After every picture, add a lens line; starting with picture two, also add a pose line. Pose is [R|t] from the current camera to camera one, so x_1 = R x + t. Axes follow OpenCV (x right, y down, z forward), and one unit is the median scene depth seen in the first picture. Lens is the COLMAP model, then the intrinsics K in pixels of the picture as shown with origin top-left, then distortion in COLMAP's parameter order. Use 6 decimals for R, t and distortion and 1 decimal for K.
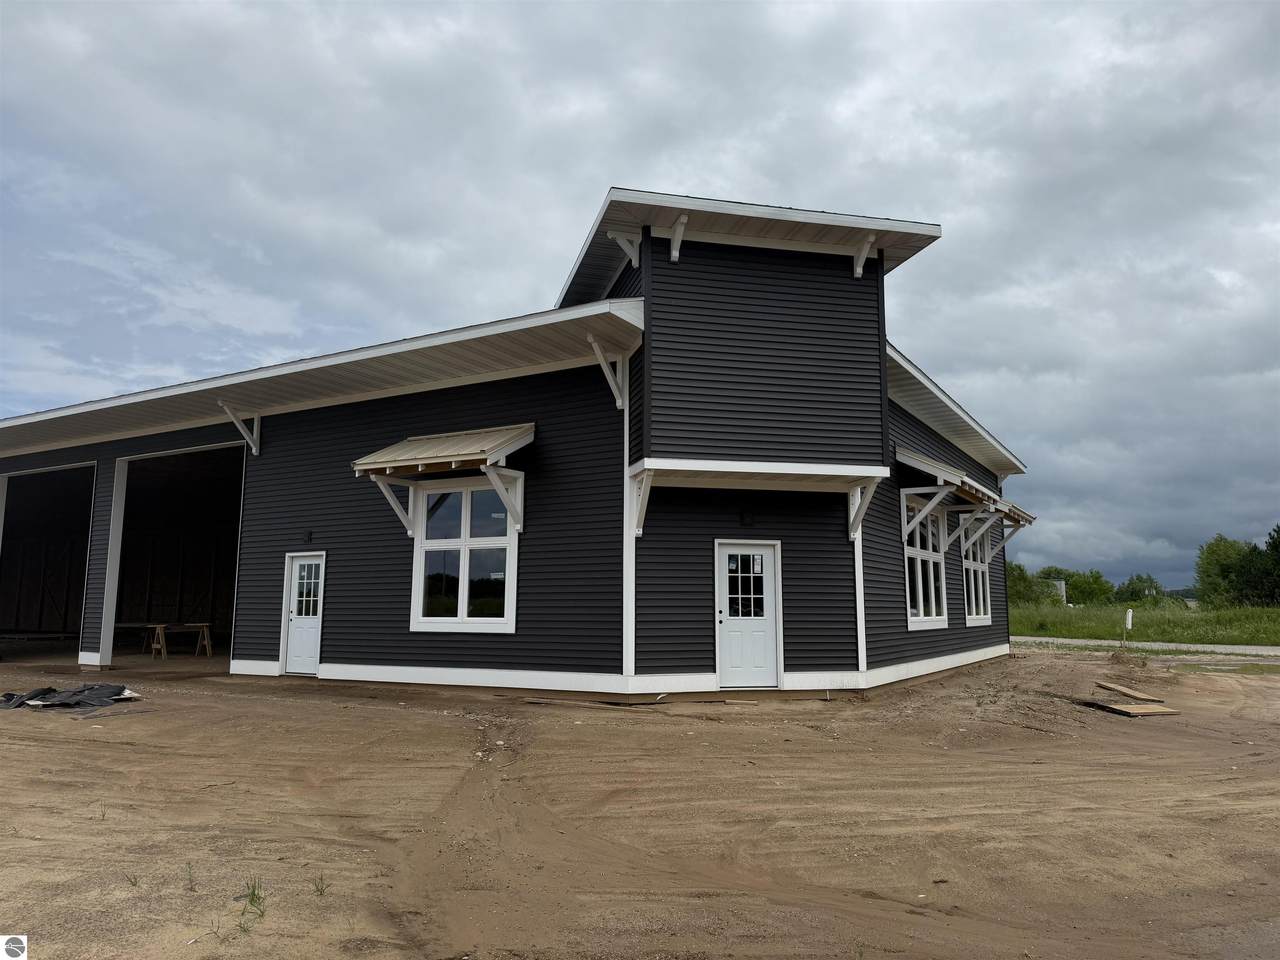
lens RADIAL K [[898.3, 0, 640.0], [0, 898.3, 480.0], [0, 0, 1]] dist [0.157674, -0.305648]
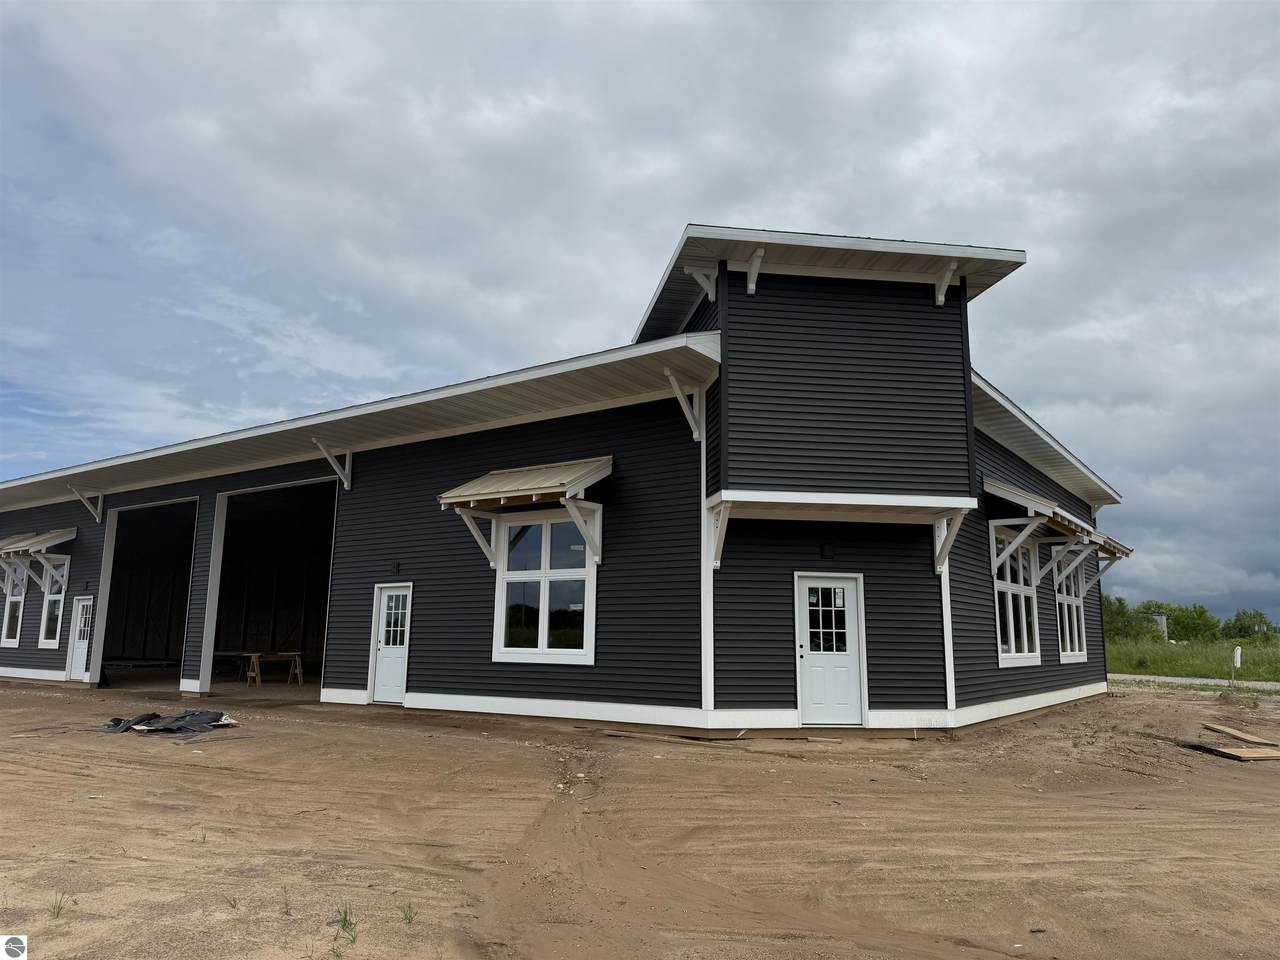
lens RADIAL K [[901.5, 0, 640.0], [0, 901.5, 480.0], [0, 0, 1]] dist [0.103862, -0.149596]
pose [[0.996267, -0.007085, -0.086033, 0.000384], [0.004062, 0.999370, -0.035260, -0.000441], [0.086229, 0.034779, 0.995668, -0.004417]]
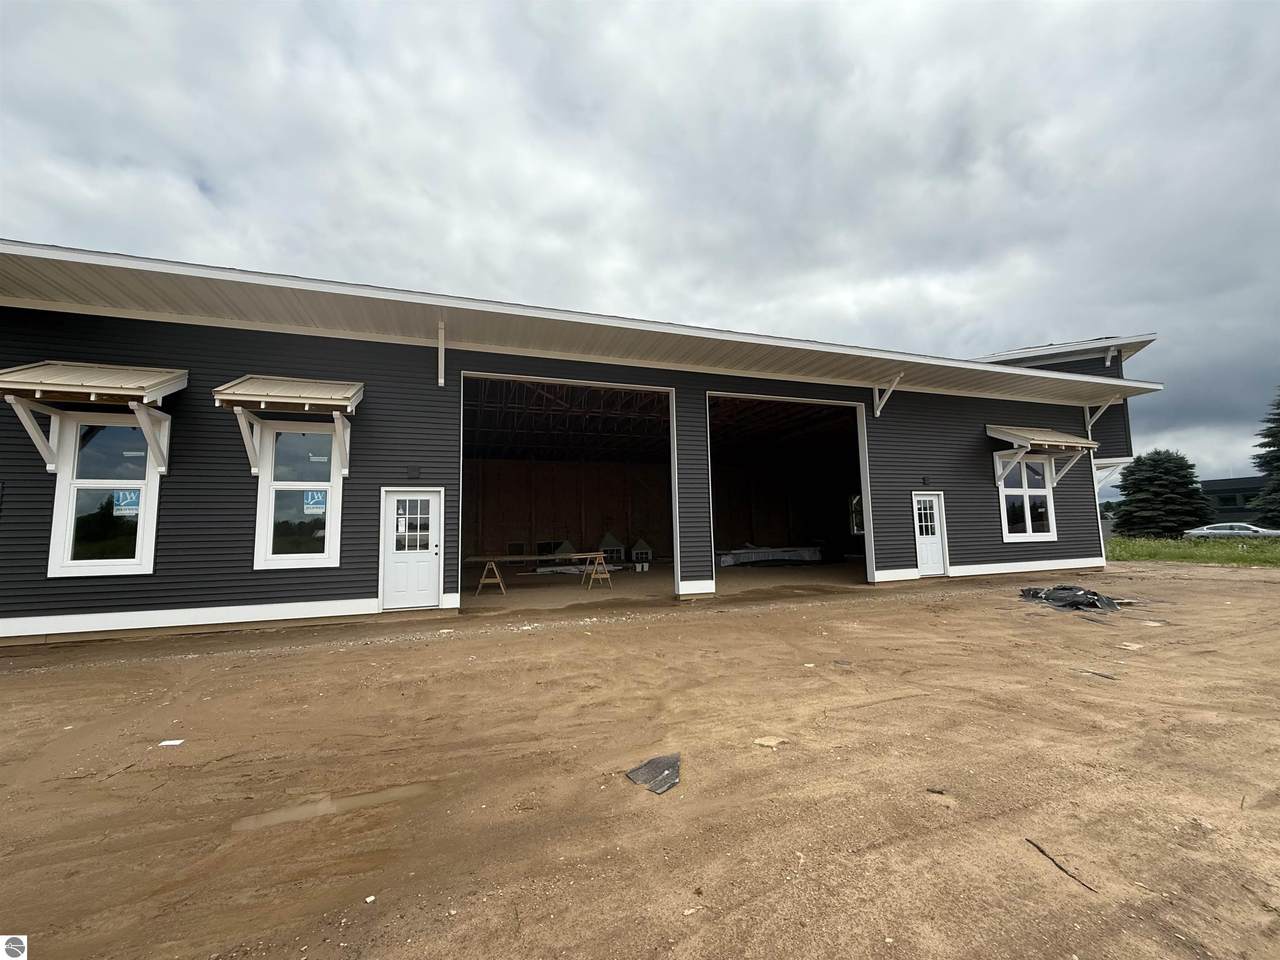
lens RADIAL K [[569.2, 0, 640.0], [0, 569.2, 480.0], [0, 0, 1]] dist [0.000278, -0.000174]
pose [[0.605884, 0.058875, 0.793371, -2.303413], [-0.084649, 0.996367, -0.009294, 0.183085], [-0.791037, -0.061527, 0.608667, 1.390107]]
